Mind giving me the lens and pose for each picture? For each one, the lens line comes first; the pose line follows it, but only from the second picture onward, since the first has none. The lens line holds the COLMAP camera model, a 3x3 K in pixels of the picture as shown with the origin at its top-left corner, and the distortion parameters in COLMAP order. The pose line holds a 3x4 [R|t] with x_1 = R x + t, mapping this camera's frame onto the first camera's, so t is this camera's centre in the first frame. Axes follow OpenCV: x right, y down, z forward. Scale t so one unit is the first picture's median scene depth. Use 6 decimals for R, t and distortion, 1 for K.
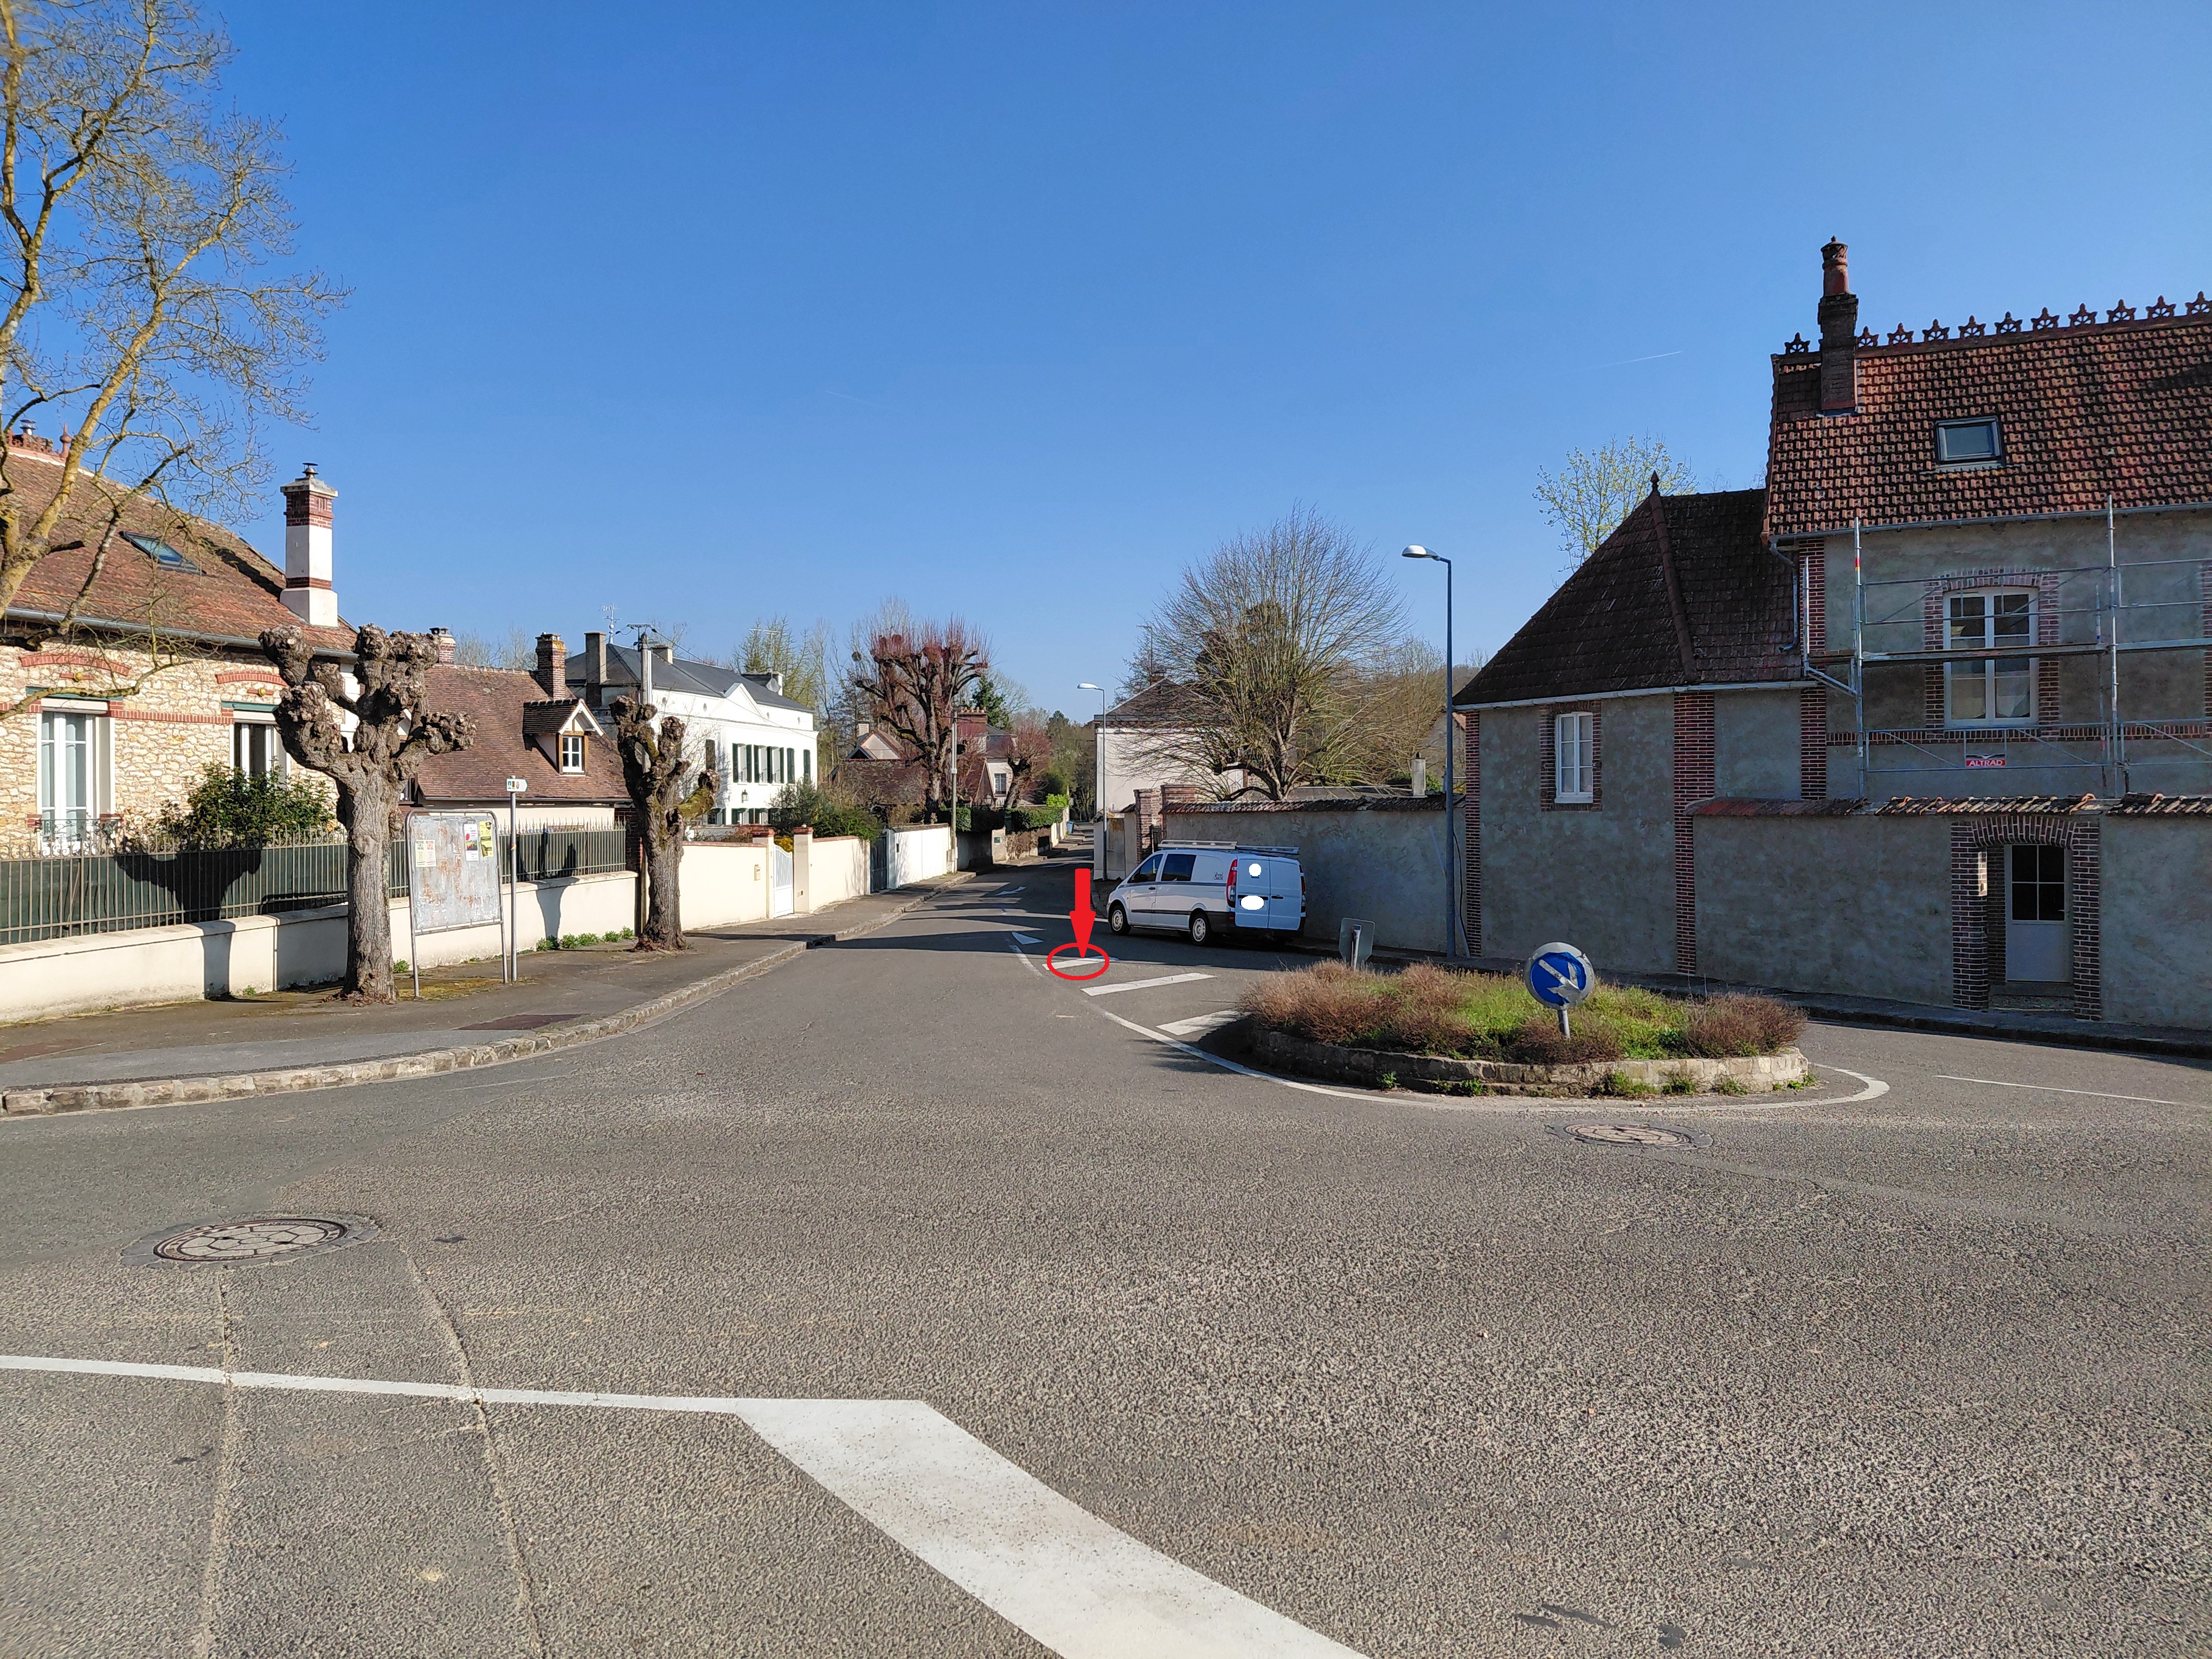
lens RADIAL K [[1695.0, 0, 1011.9], [0, 1695.0, 813.9], [0, 0, 1]] dist [0.068653, -0.115154]
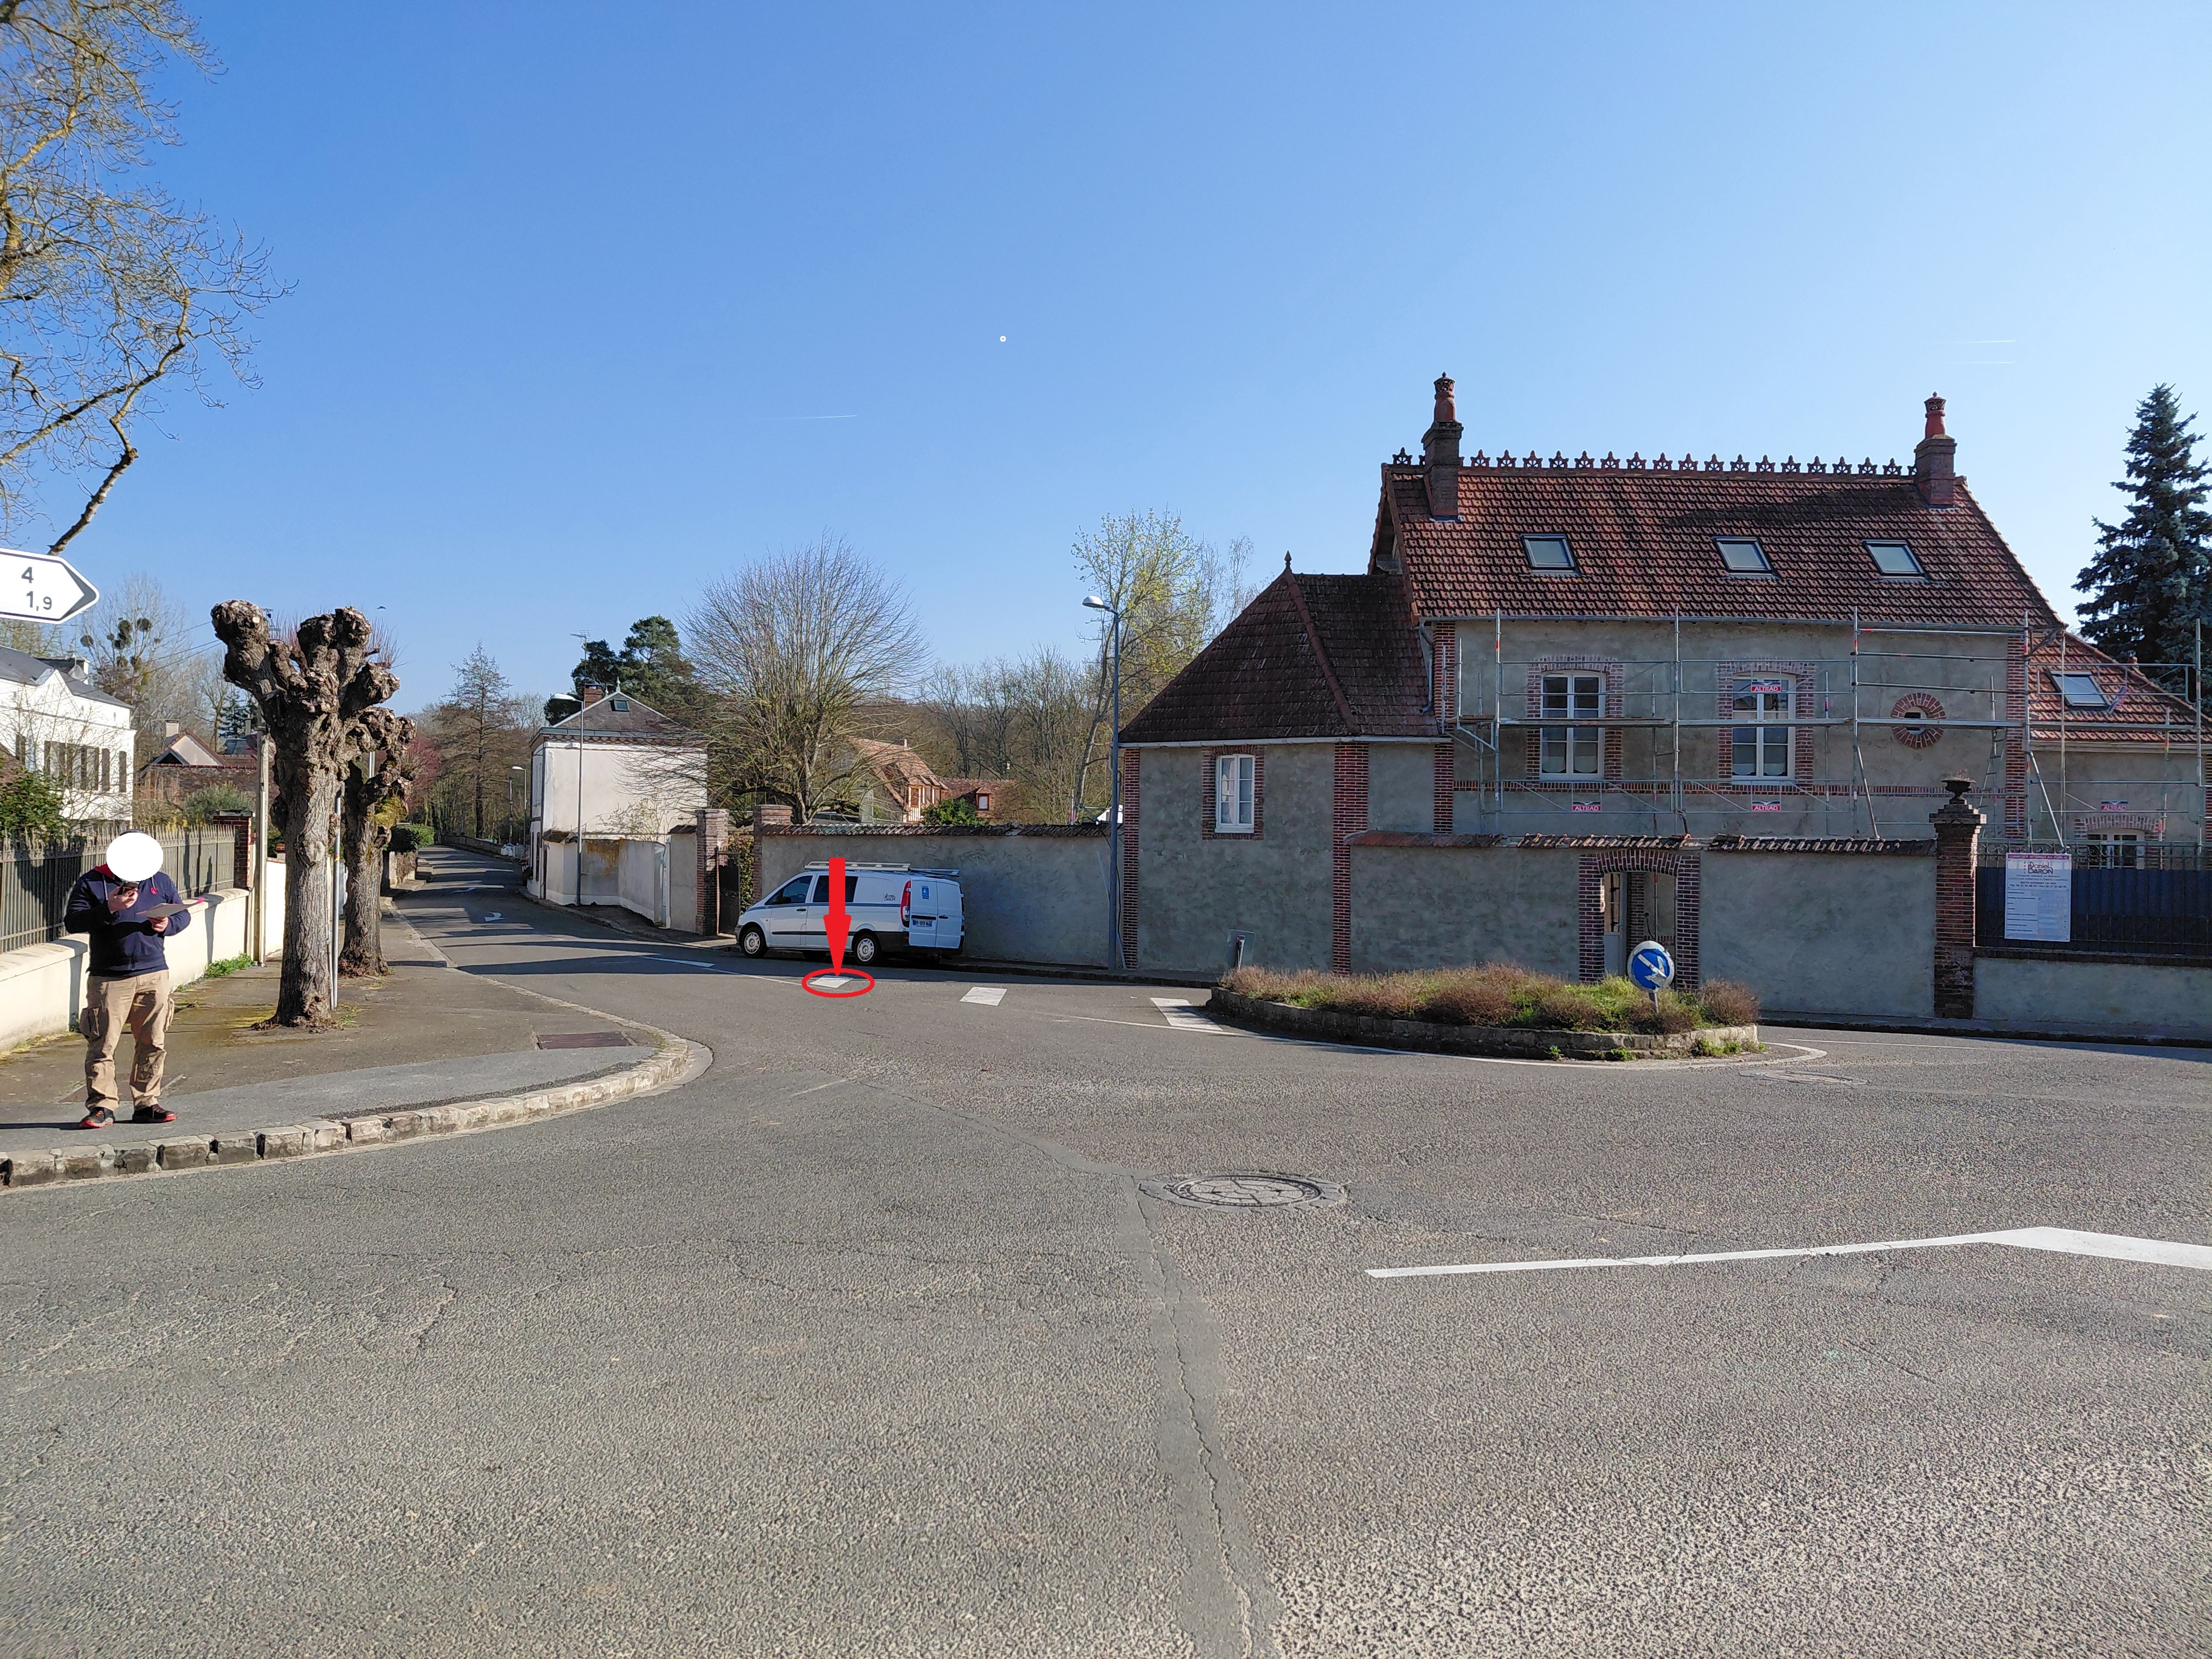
lens RADIAL K [[1695.0, 0, 1114.6], [0, 1695.0, 849.8], [0, 0, 1]] dist [0.068653, -0.115154]
pose [[0.897826, 0.016130, 0.440054, -0.264578], [-0.018651, 0.999825, 0.001407, 0.005228], [-0.439955, -0.009470, 0.897970, 0.008781]]
